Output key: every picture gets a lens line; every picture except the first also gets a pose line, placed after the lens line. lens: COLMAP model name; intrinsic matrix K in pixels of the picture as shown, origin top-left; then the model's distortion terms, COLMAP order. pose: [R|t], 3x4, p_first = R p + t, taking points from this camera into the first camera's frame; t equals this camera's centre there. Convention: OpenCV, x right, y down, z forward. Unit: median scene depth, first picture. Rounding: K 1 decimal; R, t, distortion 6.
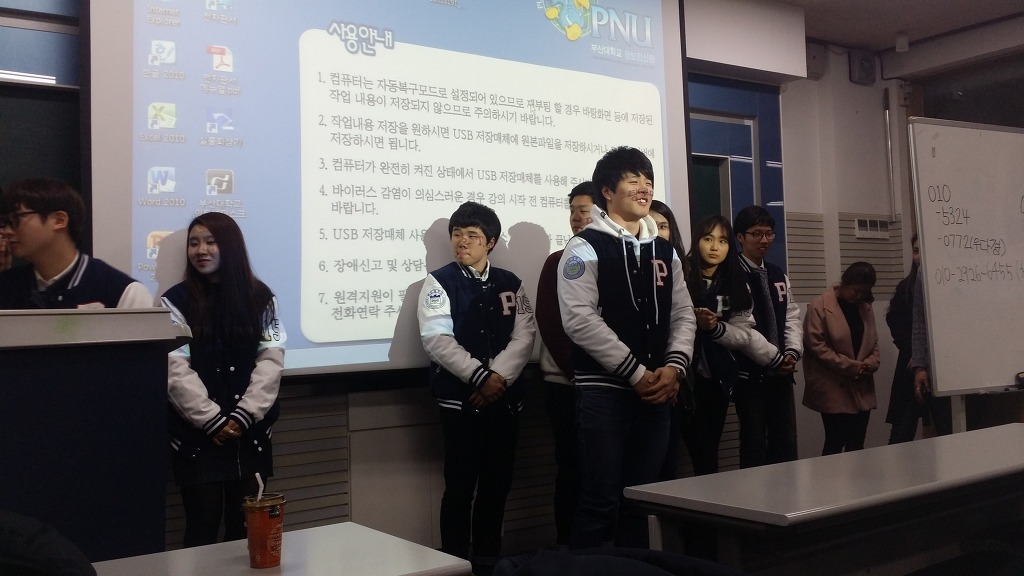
lens RADIAL K [[968.2, 0, 509.6], [0, 968.2, 286.0], [0, 0, 1]] dist [0.013856, 0.000000]
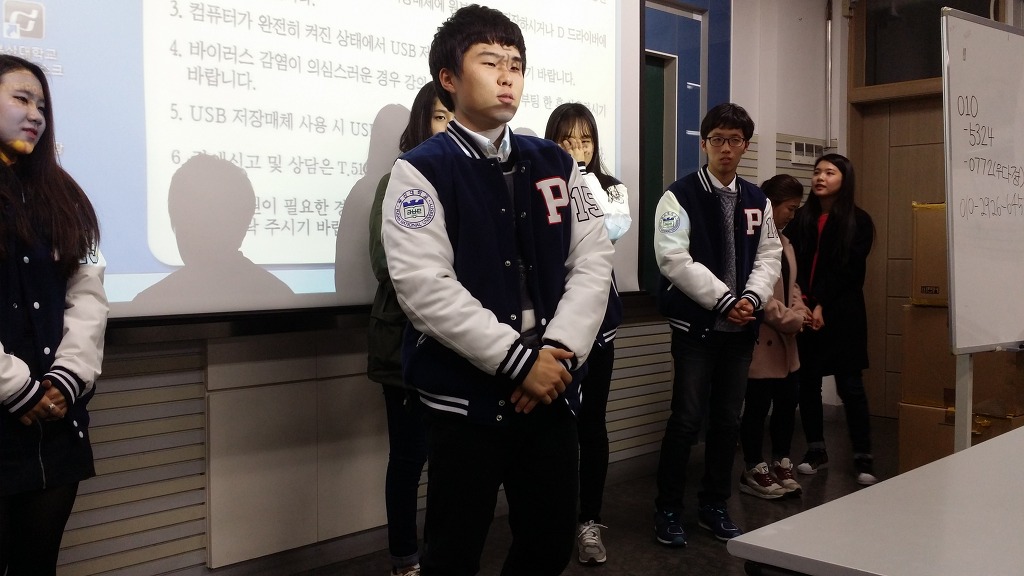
lens RADIAL K [[968.2, 0, 519.5], [0, 968.2, 296.2], [0, 0, 1]] dist [0.013856, 0.000000]
pose [[0.984572, 0.022681, 0.173502, -0.065751], [-0.038187, 0.995514, 0.086563, 0.007101], [-0.170761, -0.091853, 0.981022, 0.261498]]
